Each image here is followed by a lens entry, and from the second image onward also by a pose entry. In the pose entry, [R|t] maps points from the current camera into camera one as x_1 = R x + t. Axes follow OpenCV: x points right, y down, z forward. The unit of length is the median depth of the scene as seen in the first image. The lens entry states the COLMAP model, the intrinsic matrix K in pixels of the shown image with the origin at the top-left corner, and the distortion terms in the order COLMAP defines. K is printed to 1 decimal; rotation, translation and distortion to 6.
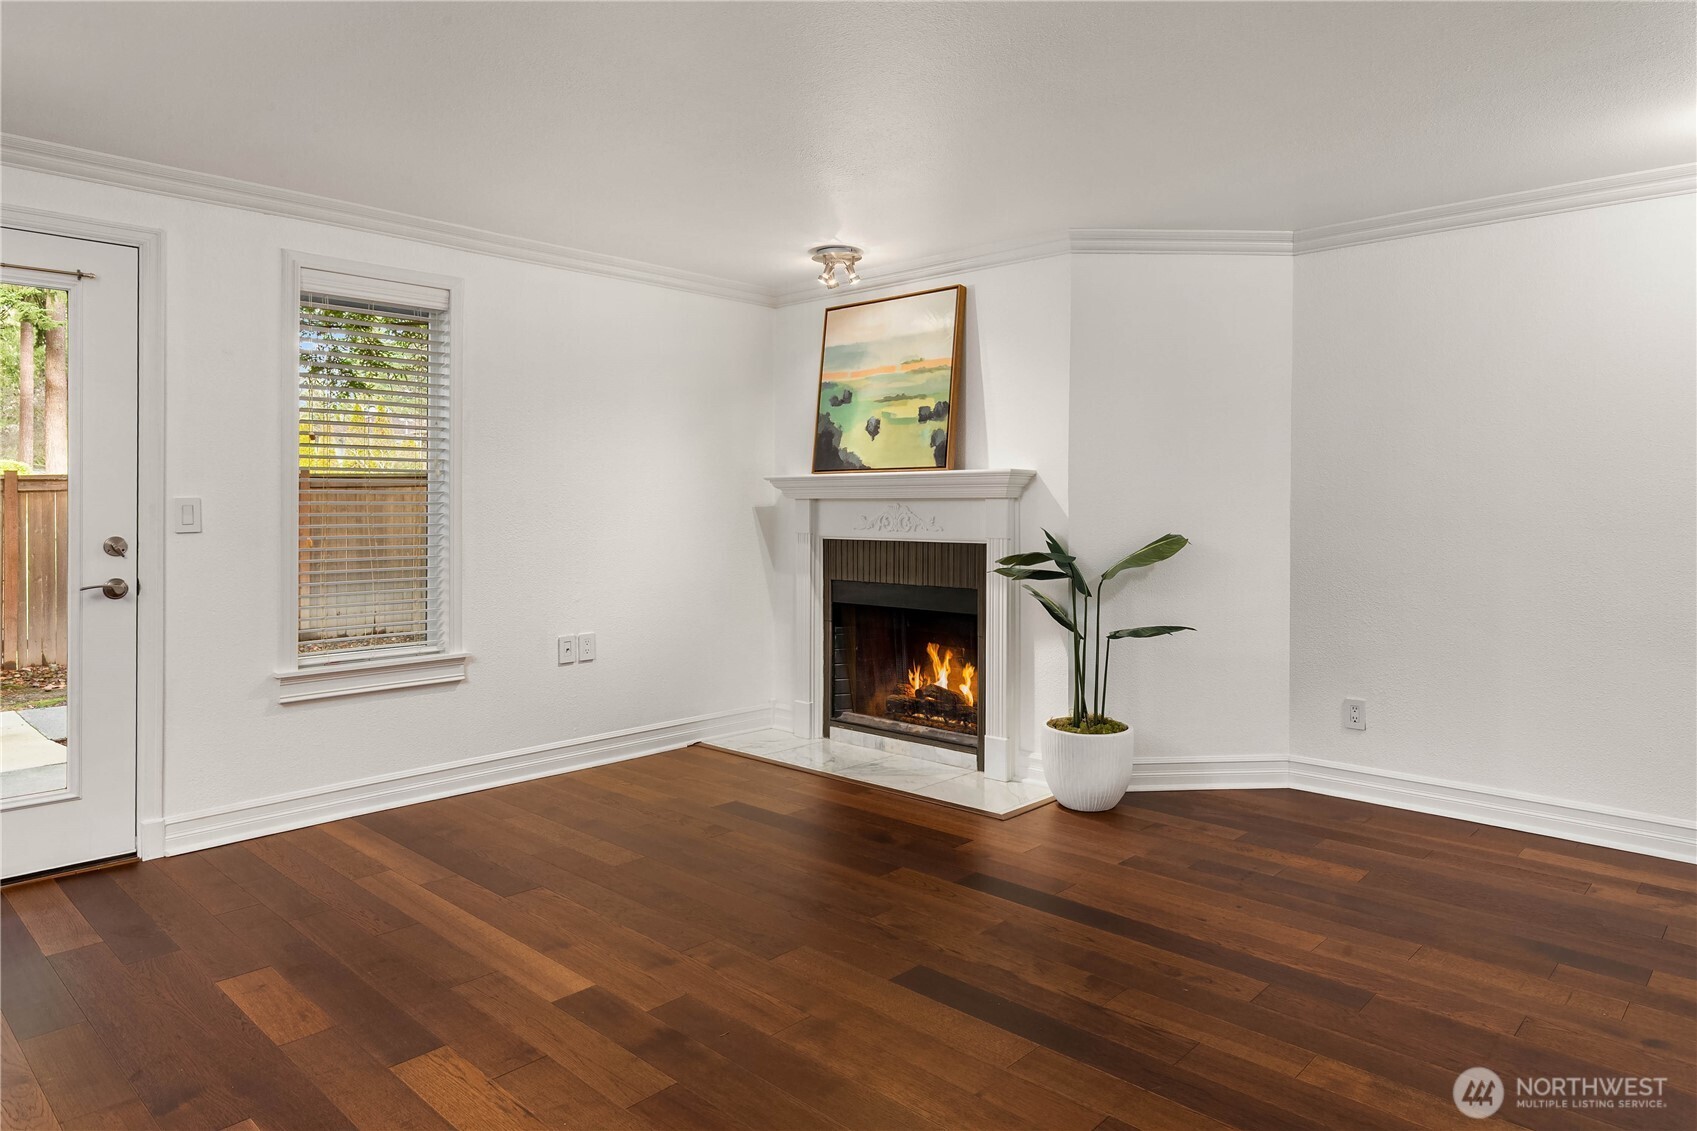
lens RADIAL K [[1041.4, 0, 853.9], [0, 1041.4, 509.4], [0, 0, 1]] dist [0.013975, -0.000597]
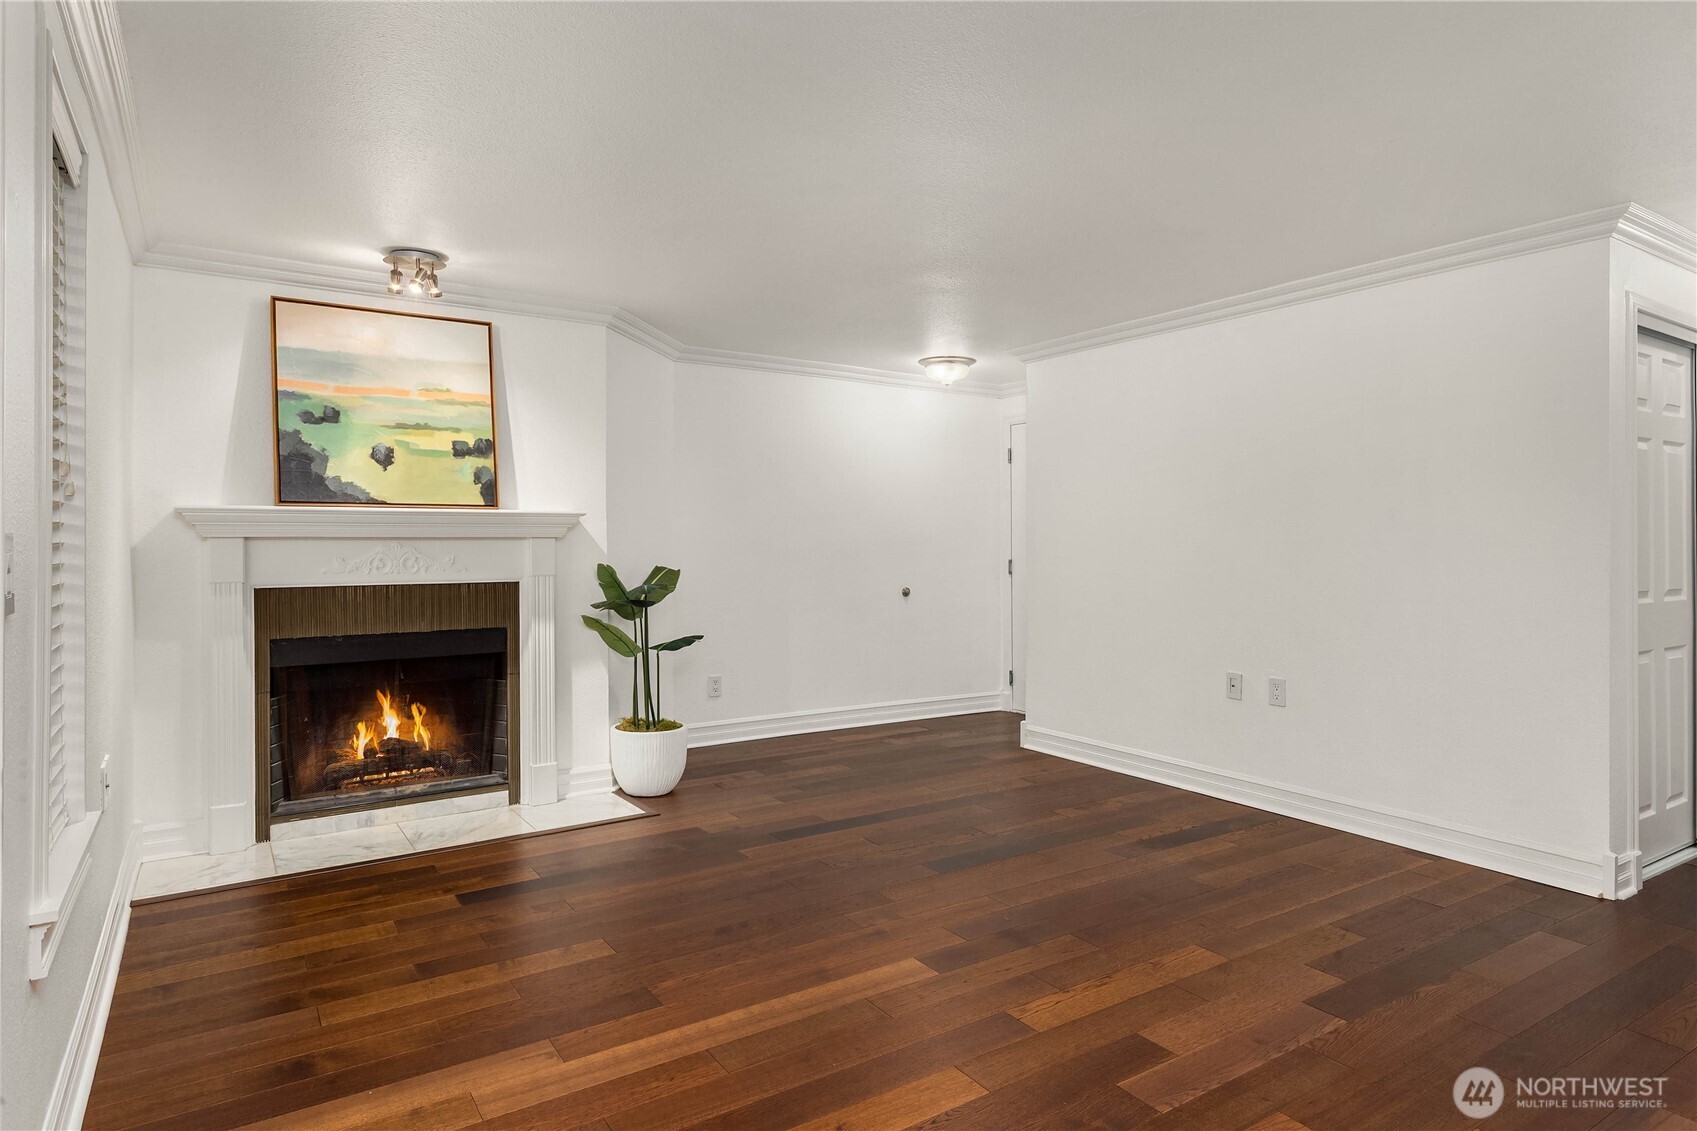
lens RADIAL K [[973.7, 0, 854.1], [0, 973.7, 546.3], [0, 0, 1]] dist [0.002408, 0.000444]
pose [[0.222760, -0.004330, 0.974864, -0.729844], [0.006579, 0.999974, 0.002938, -0.002681], [-0.974851, 0.005760, 0.222783, 0.456439]]
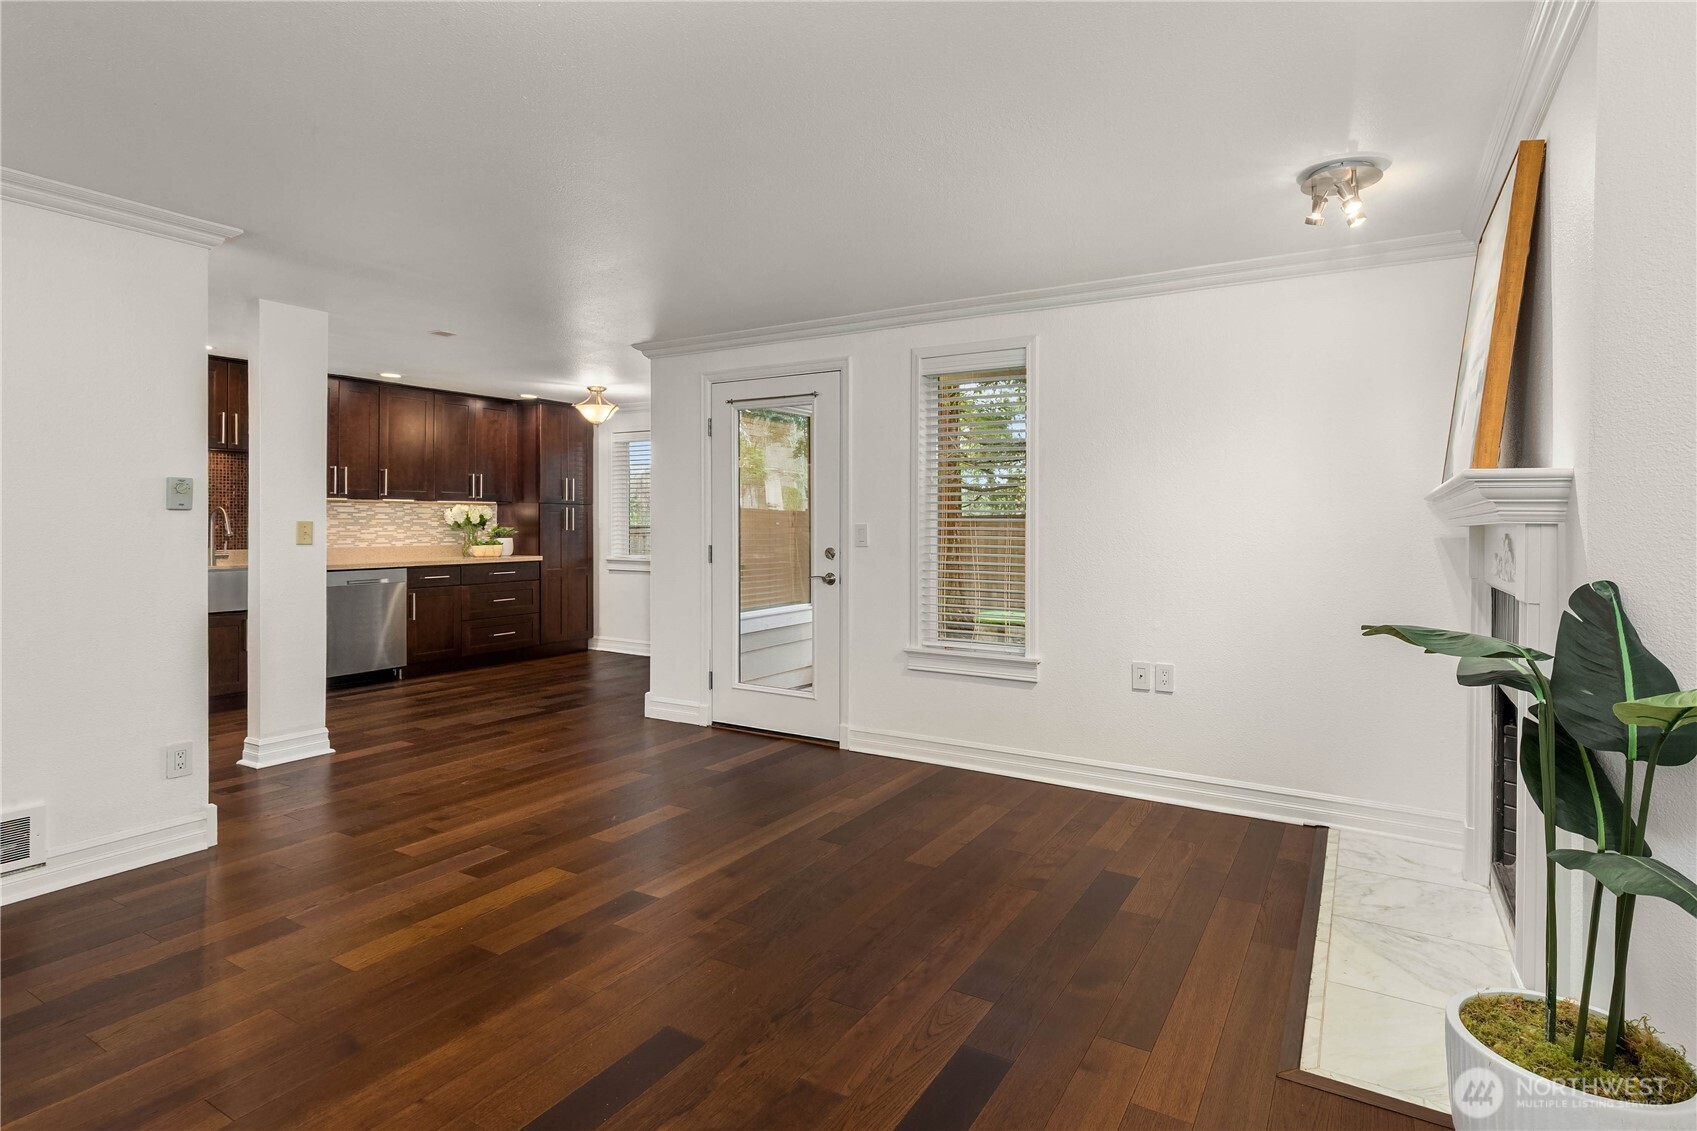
lens RADIAL K [[858.1, 0, 857.6], [0, 858.1, 520.6], [0, 0, 1]] dist [0.000889, -0.000123]
pose [[0.221705, -0.005397, -0.975099, 0.469978], [-0.013118, 0.999878, -0.008517, -0.003728], [0.975026, 0.014680, 0.221607, 0.553891]]
